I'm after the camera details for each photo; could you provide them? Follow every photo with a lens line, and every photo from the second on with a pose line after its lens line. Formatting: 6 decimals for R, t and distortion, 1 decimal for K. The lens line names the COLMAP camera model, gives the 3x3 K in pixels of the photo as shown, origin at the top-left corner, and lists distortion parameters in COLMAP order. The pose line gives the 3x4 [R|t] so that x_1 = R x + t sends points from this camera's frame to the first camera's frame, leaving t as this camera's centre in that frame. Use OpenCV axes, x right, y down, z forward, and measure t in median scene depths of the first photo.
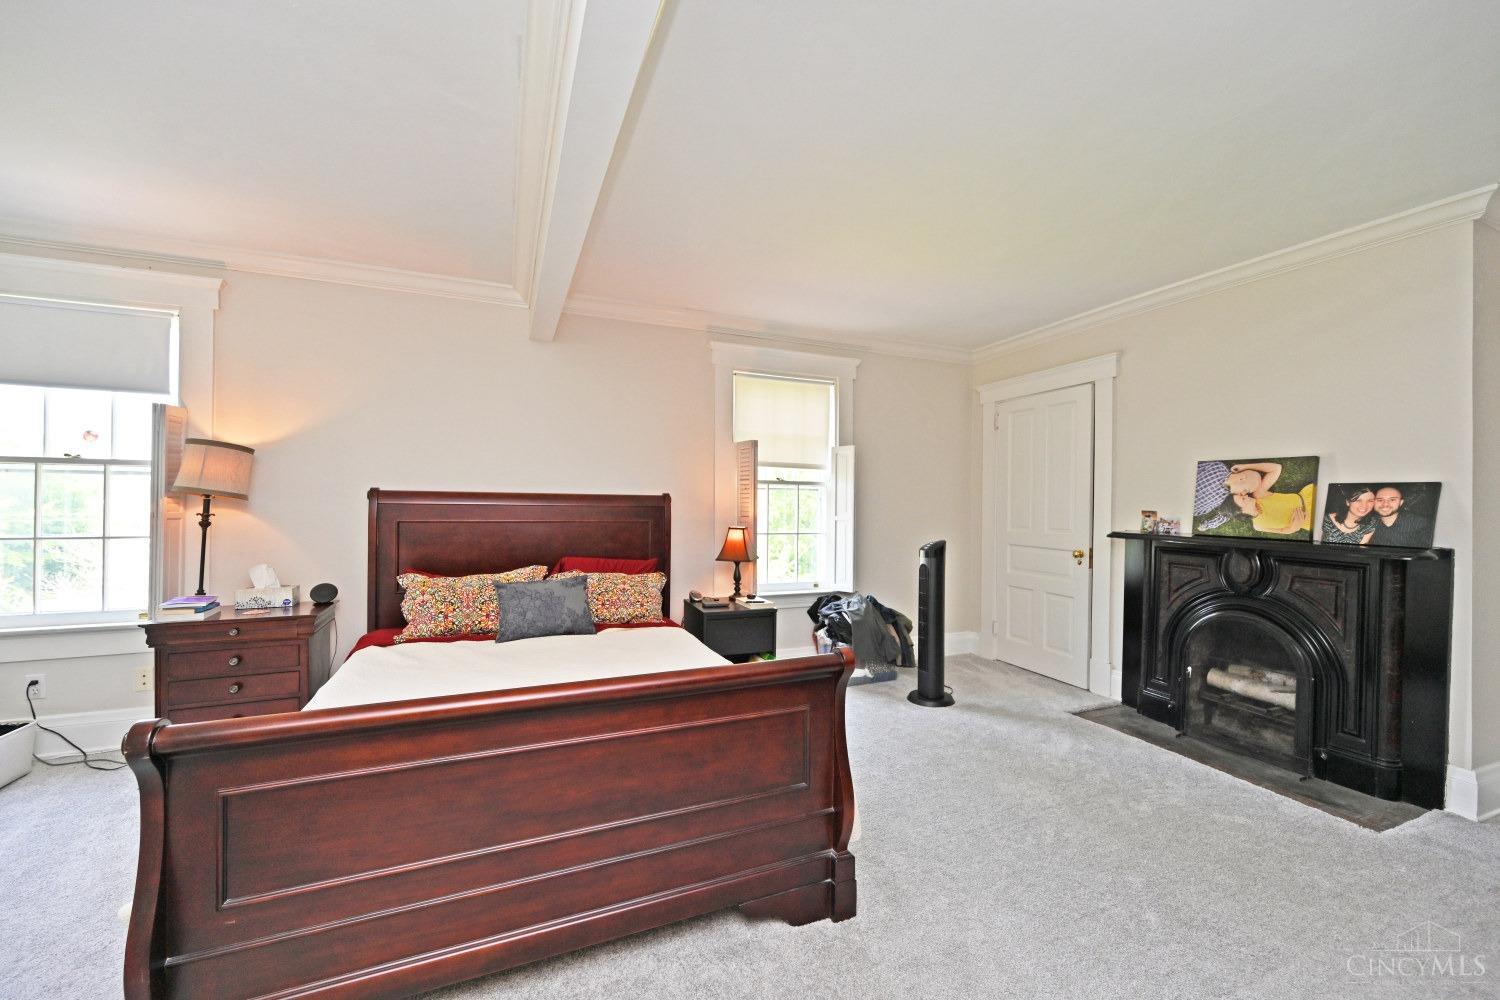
lens RADIAL K [[604.9, 0, 751.5], [0, 604.9, 497.5], [0, 0, 1]] dist [-0.003345, -0.000047]
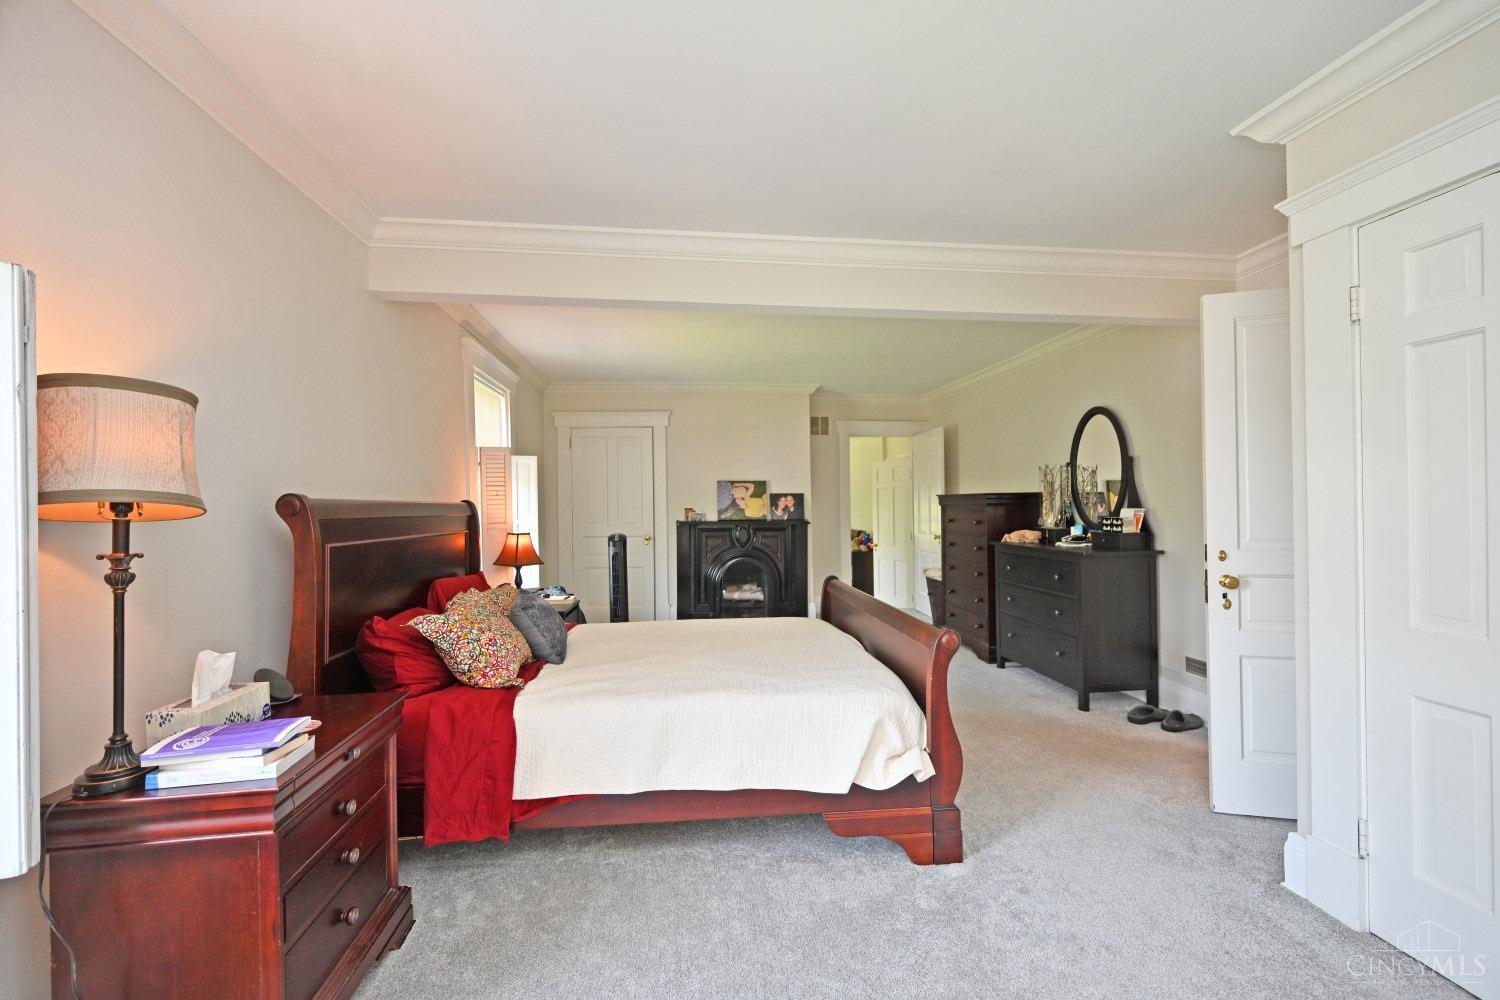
lens RADIAL K [[604.9, 0, 746.9], [0, 604.9, 500.6], [0, 0, 1]] dist [-0.003345, -0.000047]
pose [[0.276996, -0.007657, 0.960841, -1.155713], [0.009959, 0.999937, 0.005098, -0.008769], [-0.960819, 0.008157, 0.277055, 0.441967]]
